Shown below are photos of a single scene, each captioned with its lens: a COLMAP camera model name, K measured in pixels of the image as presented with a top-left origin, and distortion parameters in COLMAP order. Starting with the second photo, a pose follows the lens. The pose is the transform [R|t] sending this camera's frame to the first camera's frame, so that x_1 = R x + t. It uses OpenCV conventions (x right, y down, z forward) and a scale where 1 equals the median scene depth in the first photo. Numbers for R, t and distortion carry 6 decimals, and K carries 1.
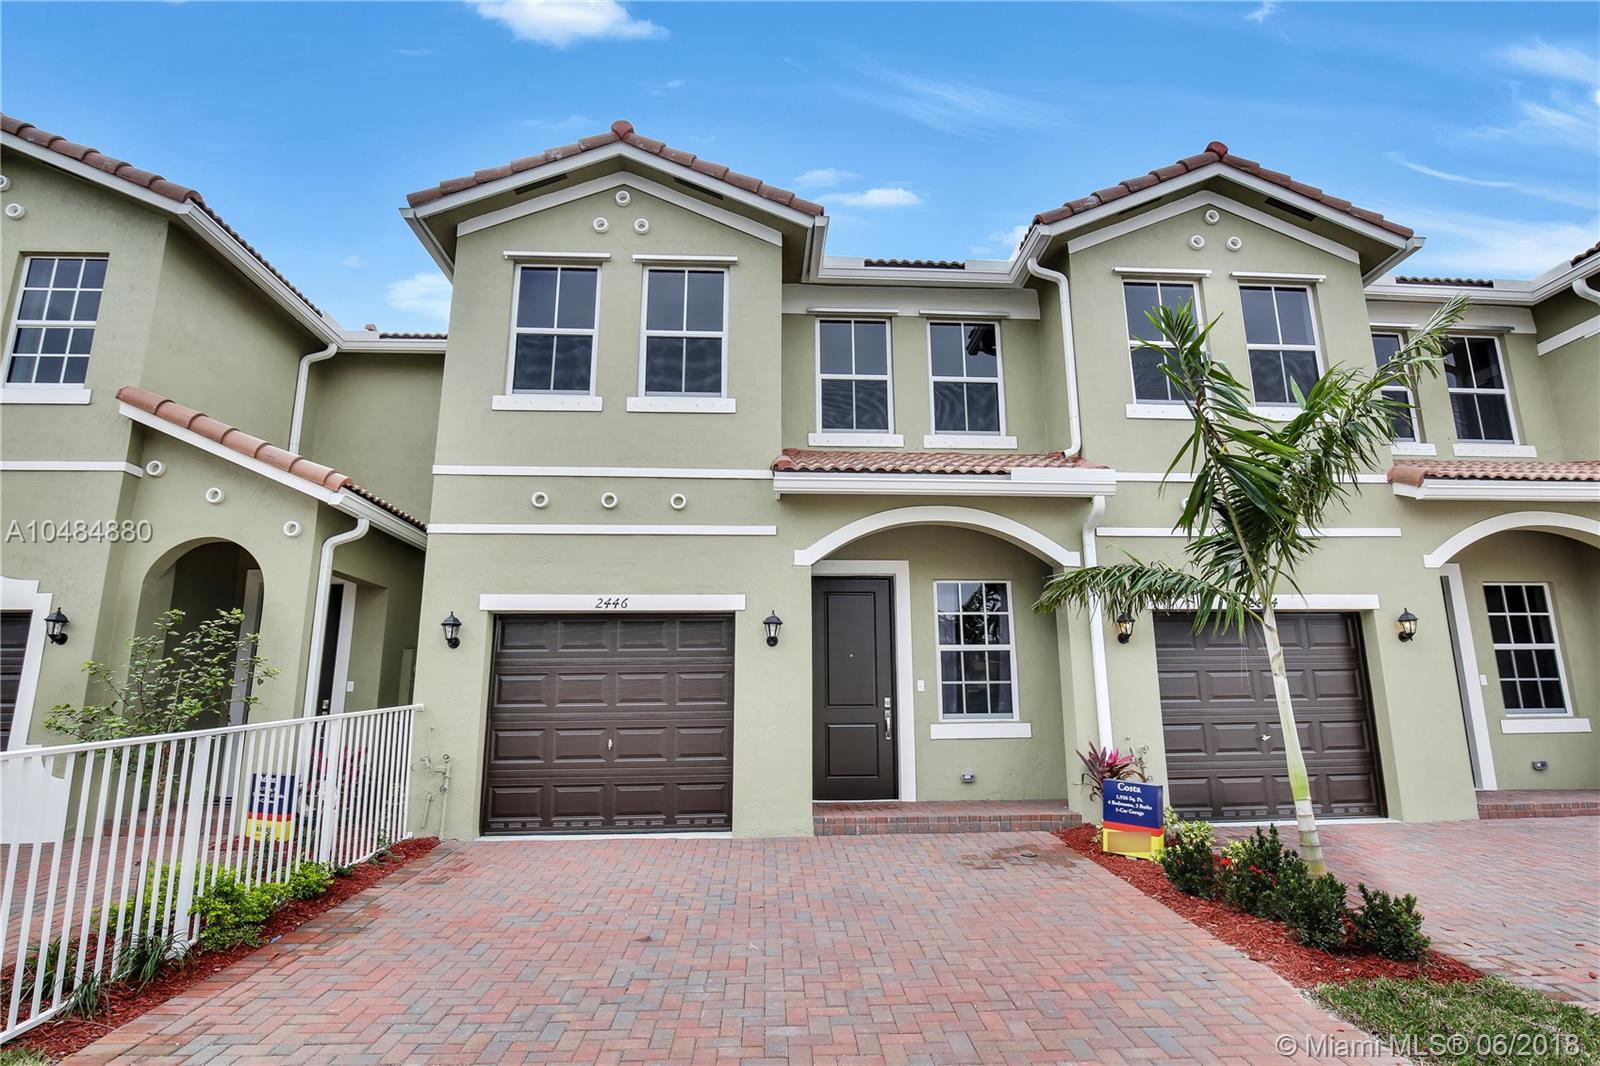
lens RADIAL K [[829.6, 0, 800.0], [0, 829.6, 533.0], [0, 0, 1]] dist [0.000887, 0.000053]
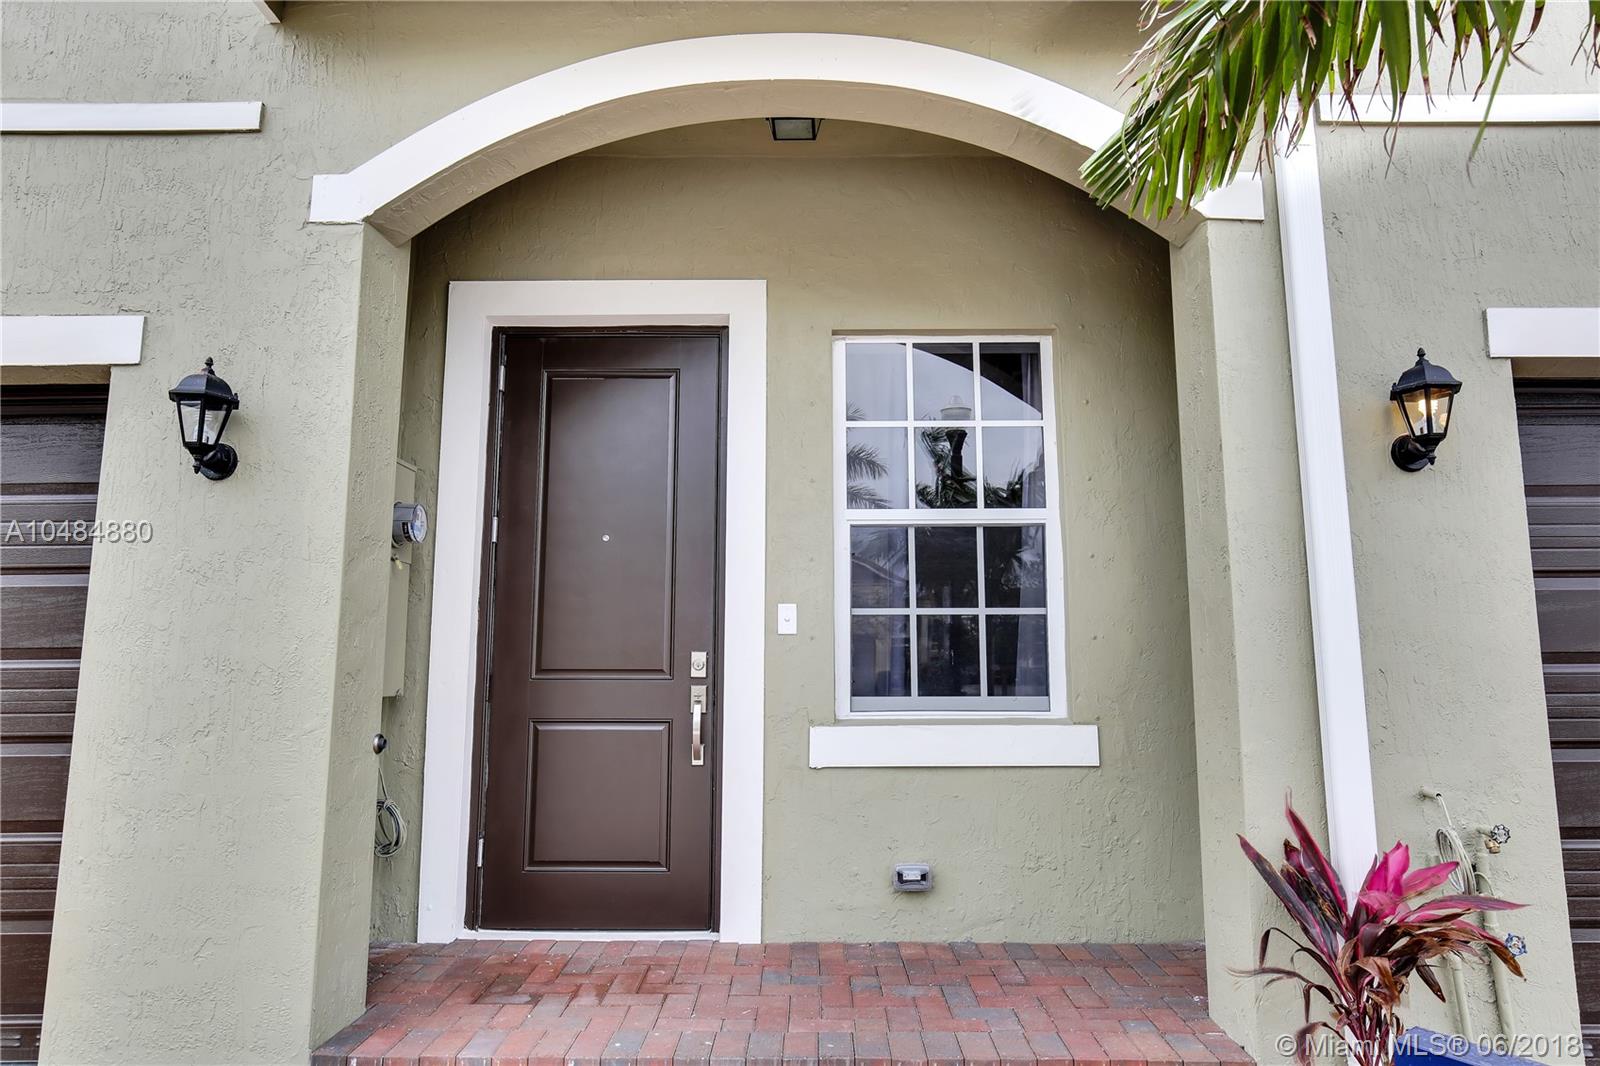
lens RADIAL K [[989.7, 0, 800.0], [0, 989.7, 533.0], [0, 0, 1]] dist [-0.000332, -0.000240]
pose [[0.997415, -0.001258, -0.071851, 0.181346], [0.006443, 0.997386, 0.071965, 0.115952], [0.071572, -0.072242, 0.994816, 0.576238]]
